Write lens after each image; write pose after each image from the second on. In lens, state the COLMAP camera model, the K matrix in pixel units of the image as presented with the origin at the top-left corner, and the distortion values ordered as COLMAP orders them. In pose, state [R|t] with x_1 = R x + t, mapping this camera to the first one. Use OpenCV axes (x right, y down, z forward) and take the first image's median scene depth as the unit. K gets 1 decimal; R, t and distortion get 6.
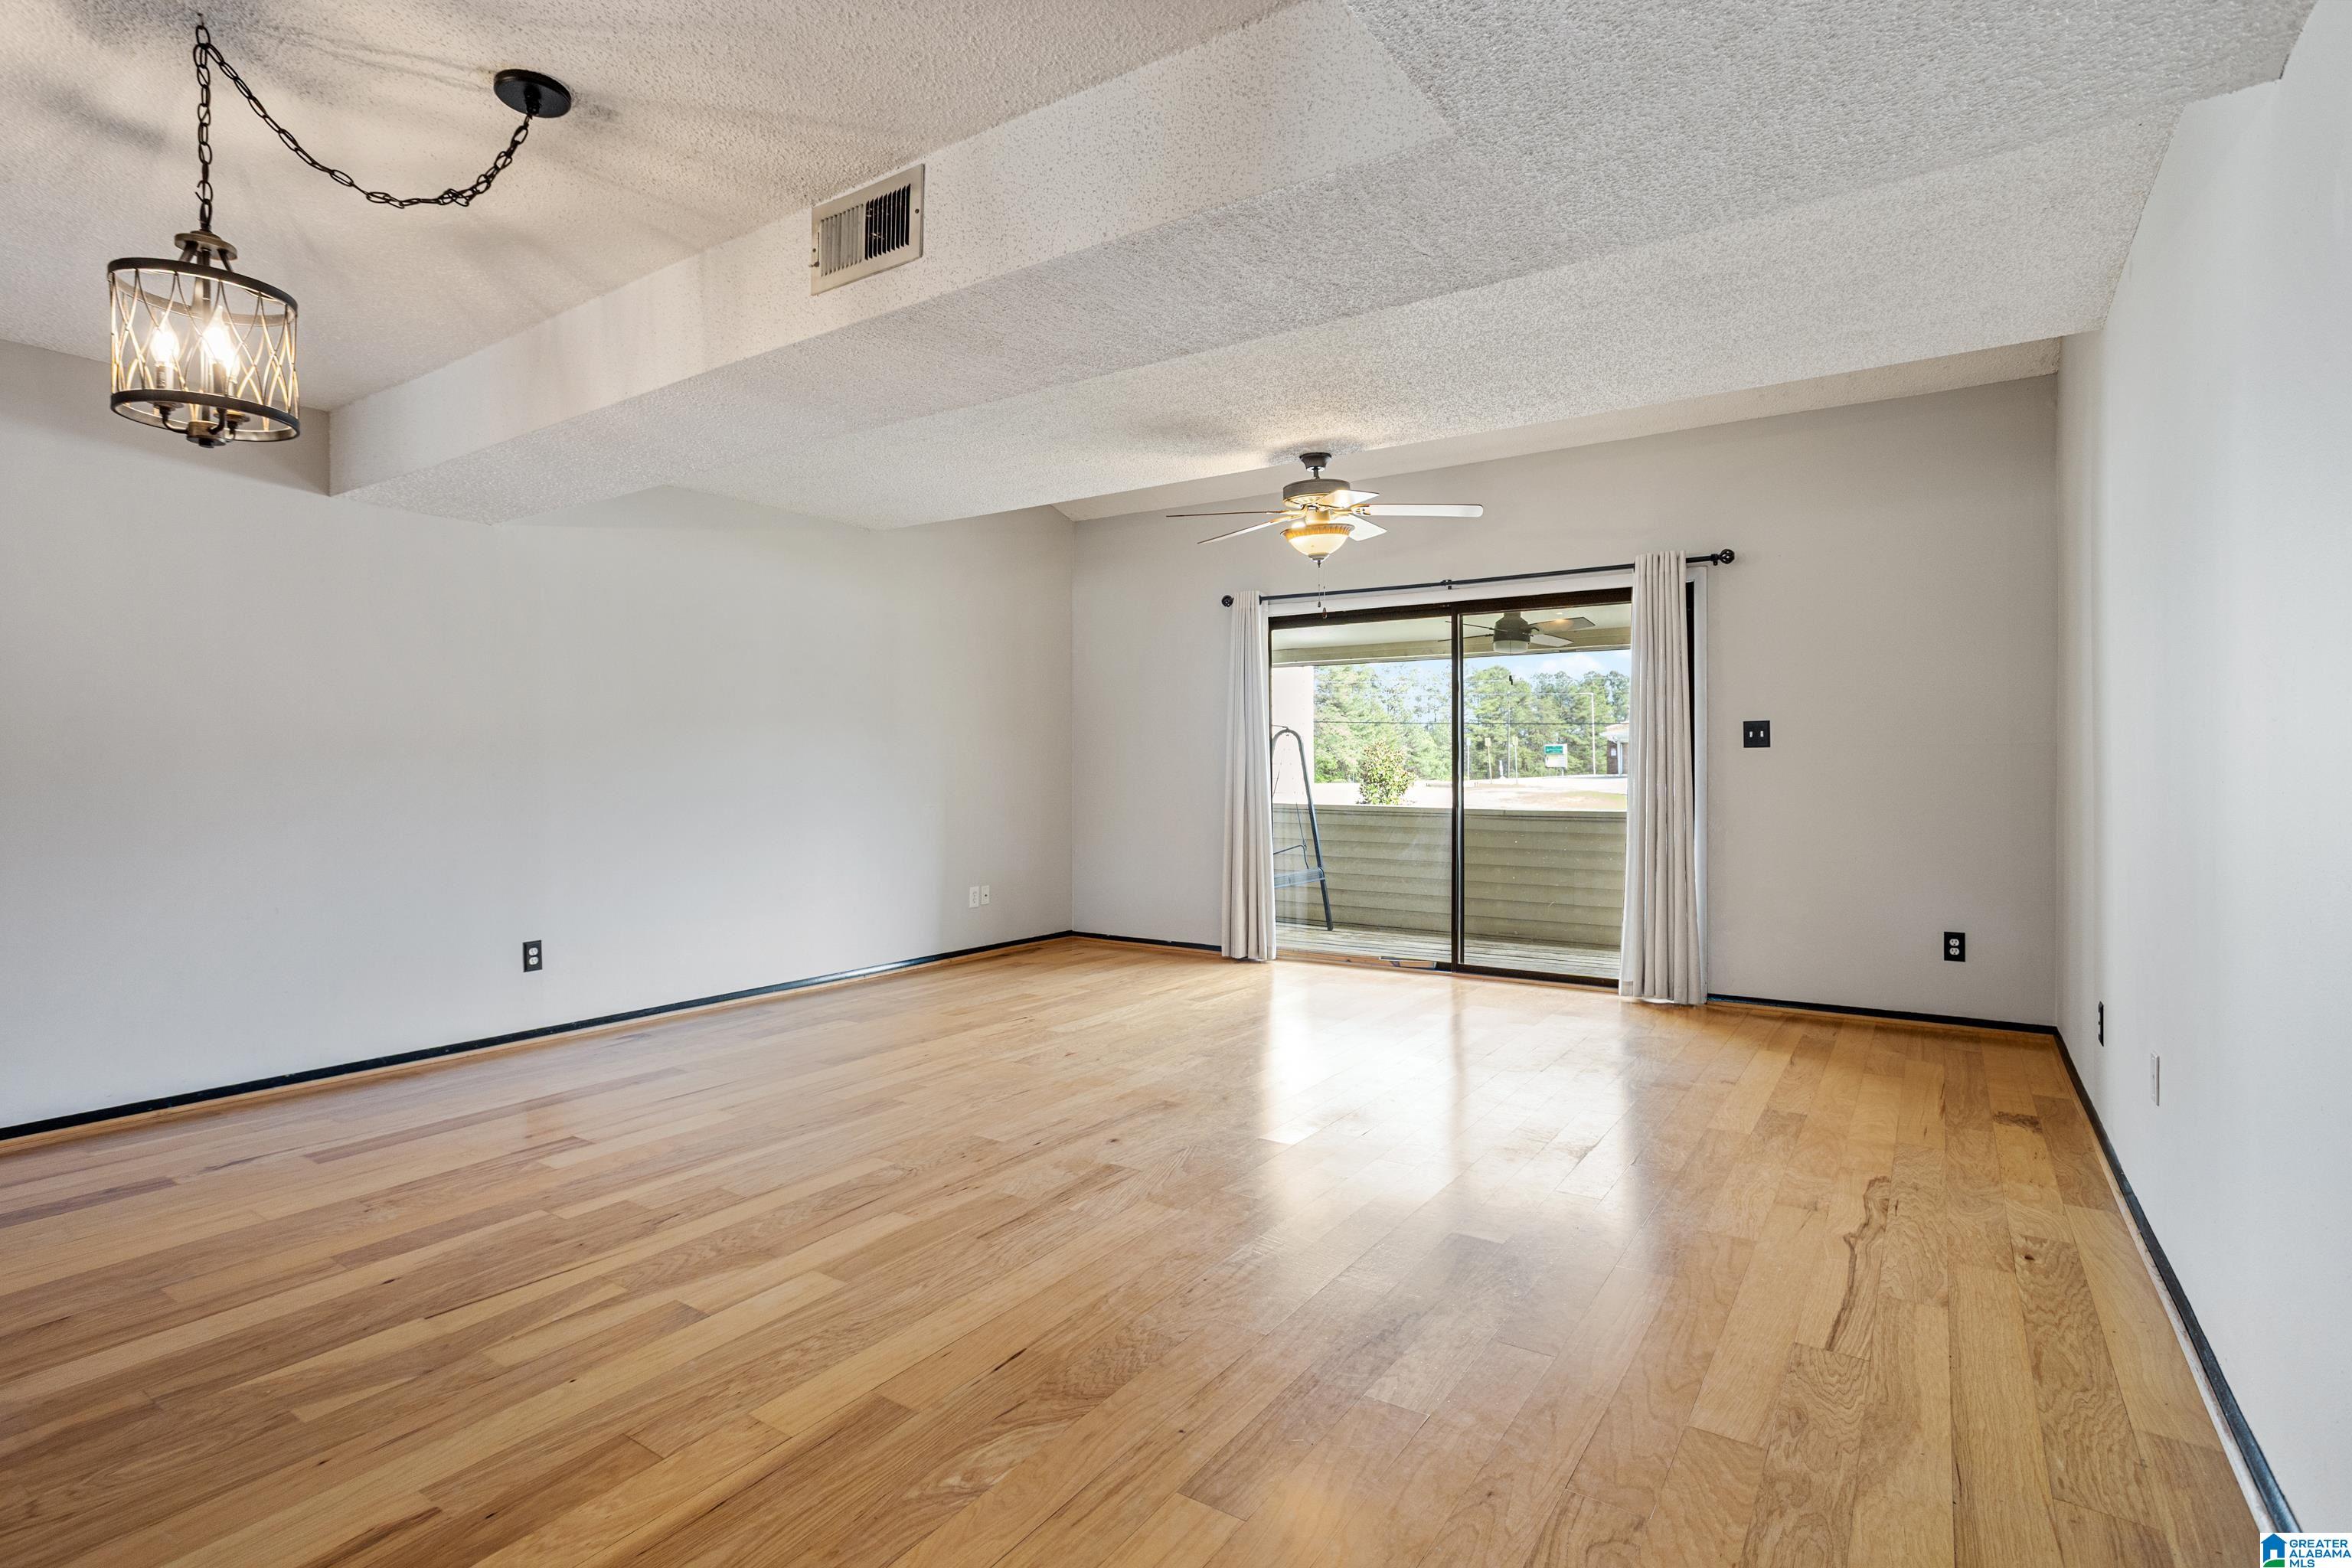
lens RADIAL K [[1139.8, 0, 1159.1], [0, 1139.8, 782.7], [0, 0, 1]] dist [-0.001341, 0.000316]
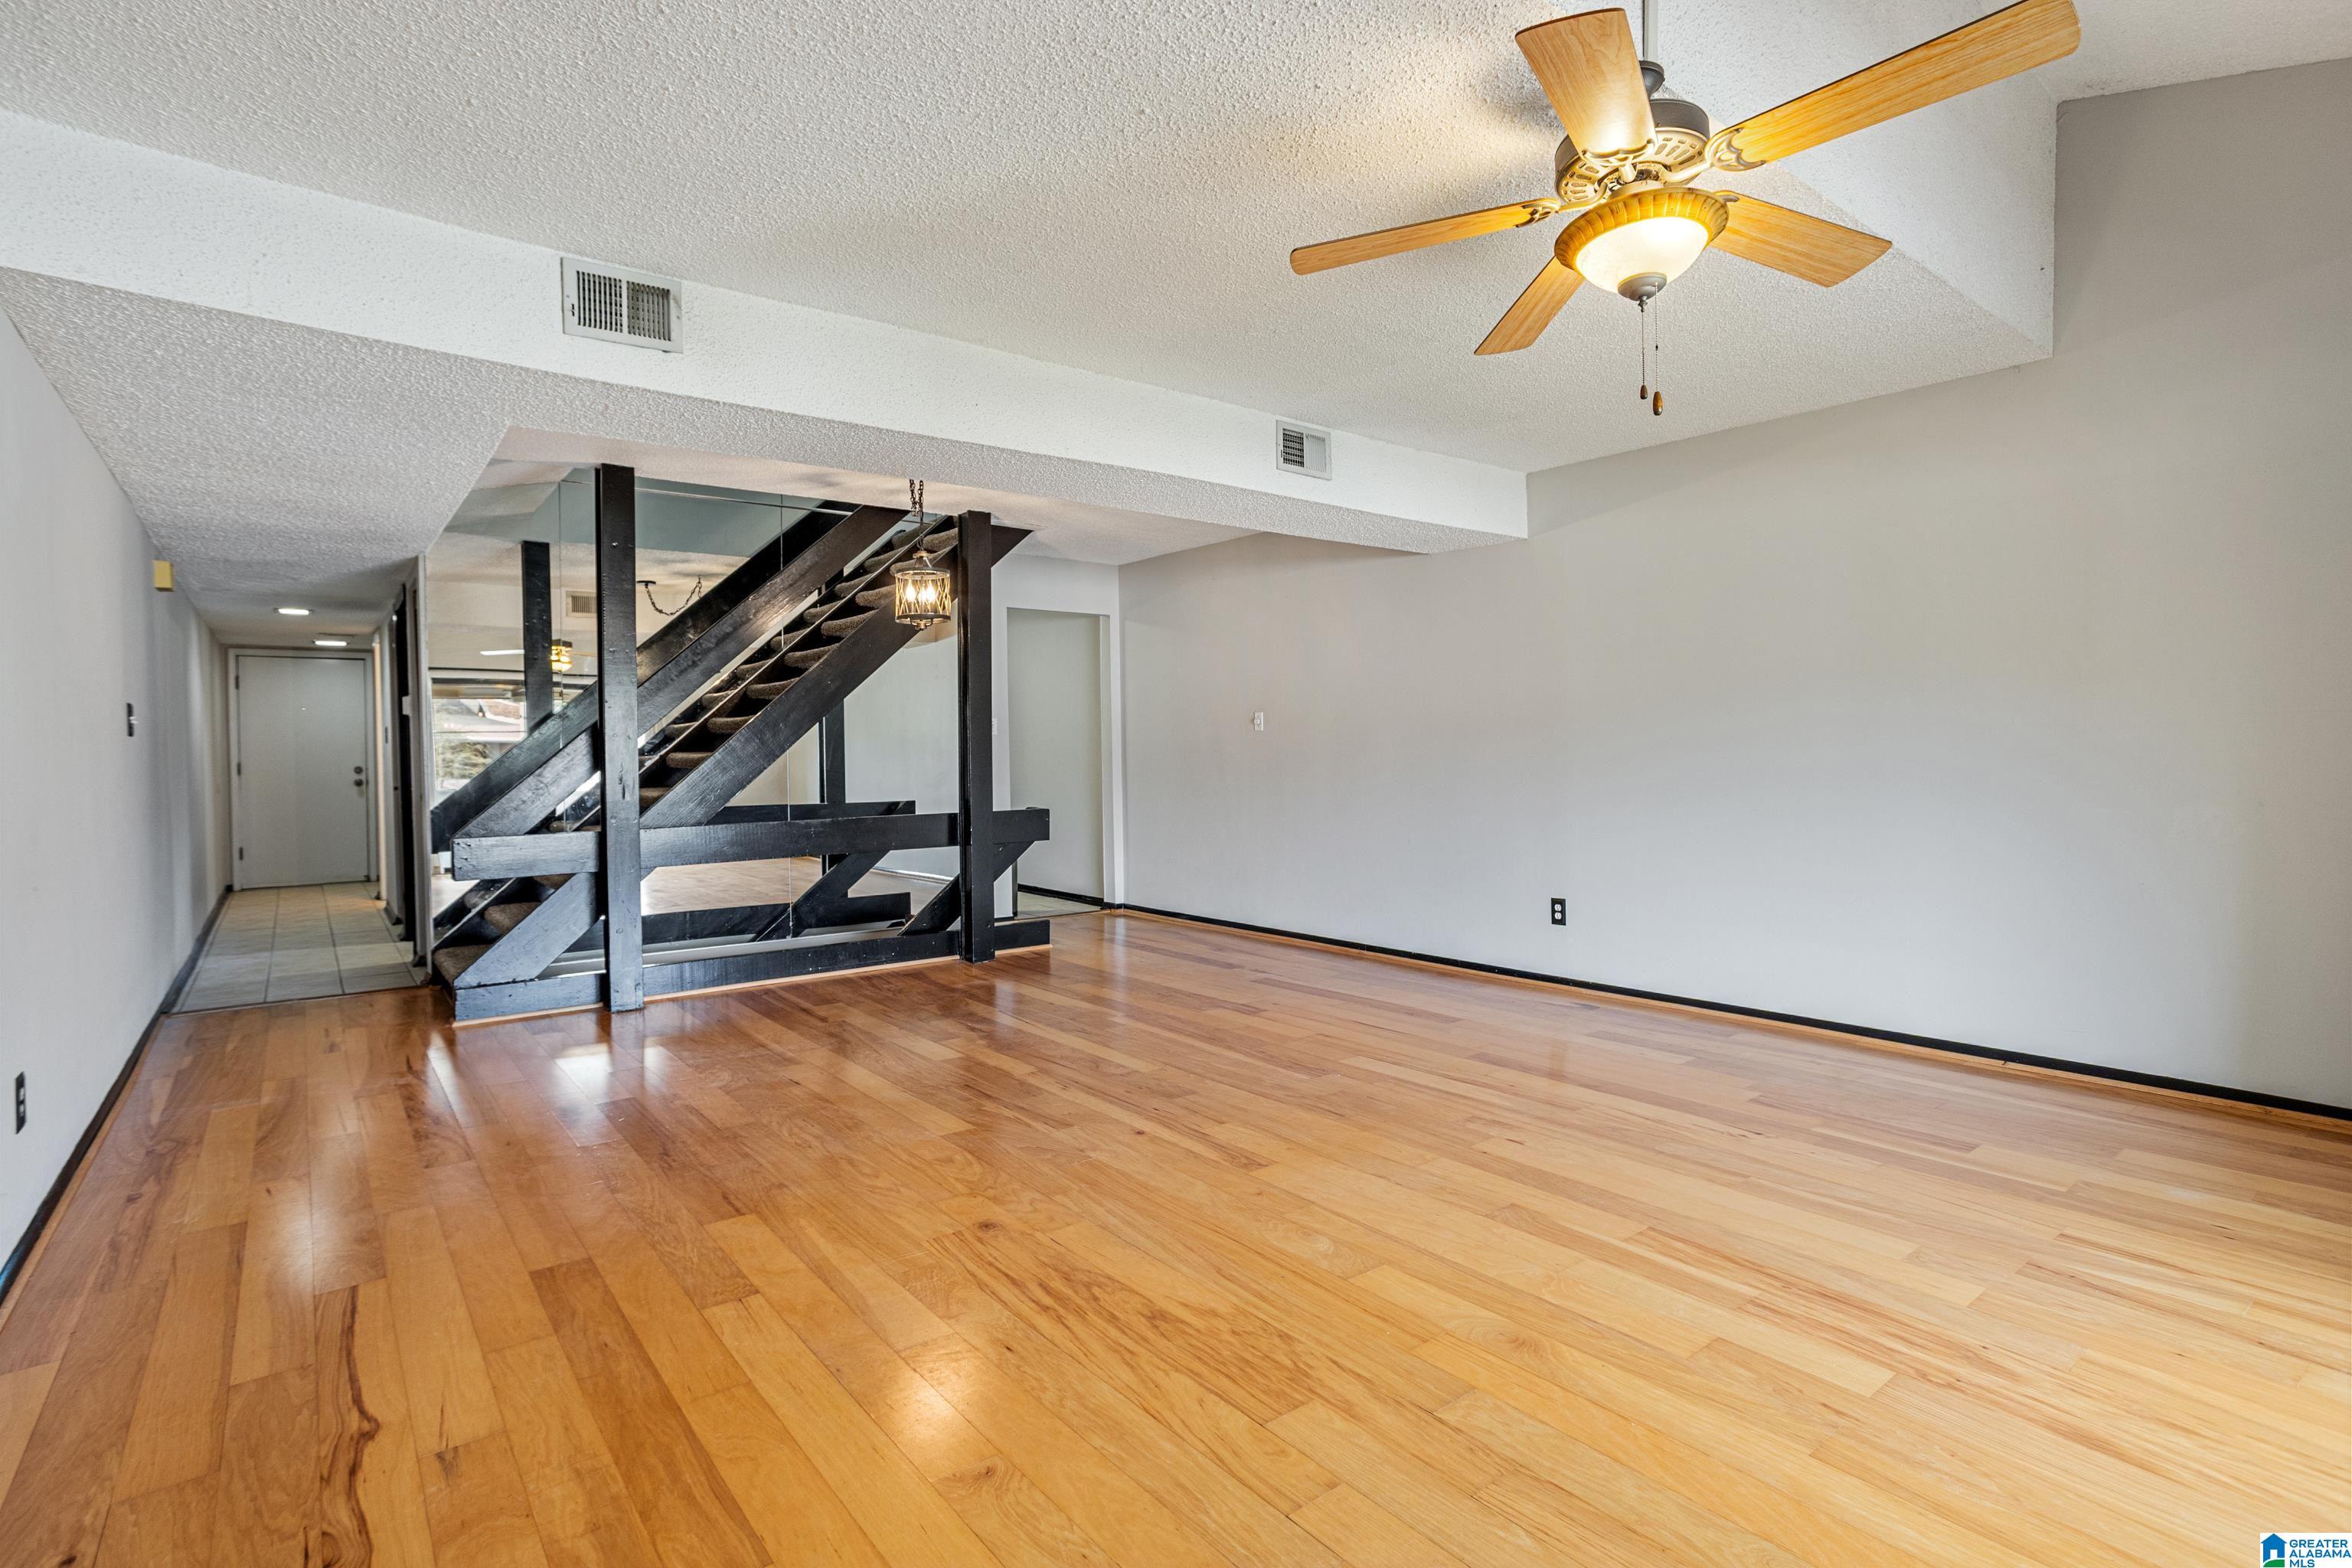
lens RADIAL K [[1139.8, 0, 1157.7], [0, 1139.8, 778.2], [0, 0, 1]] dist [-0.001341, 0.000316]
pose [[-0.321824, 0.020221, -0.946583, 0.963249], [0.008500, 0.999793, 0.018467, -0.007547], [0.946761, -0.002103, -0.321930, 1.468935]]
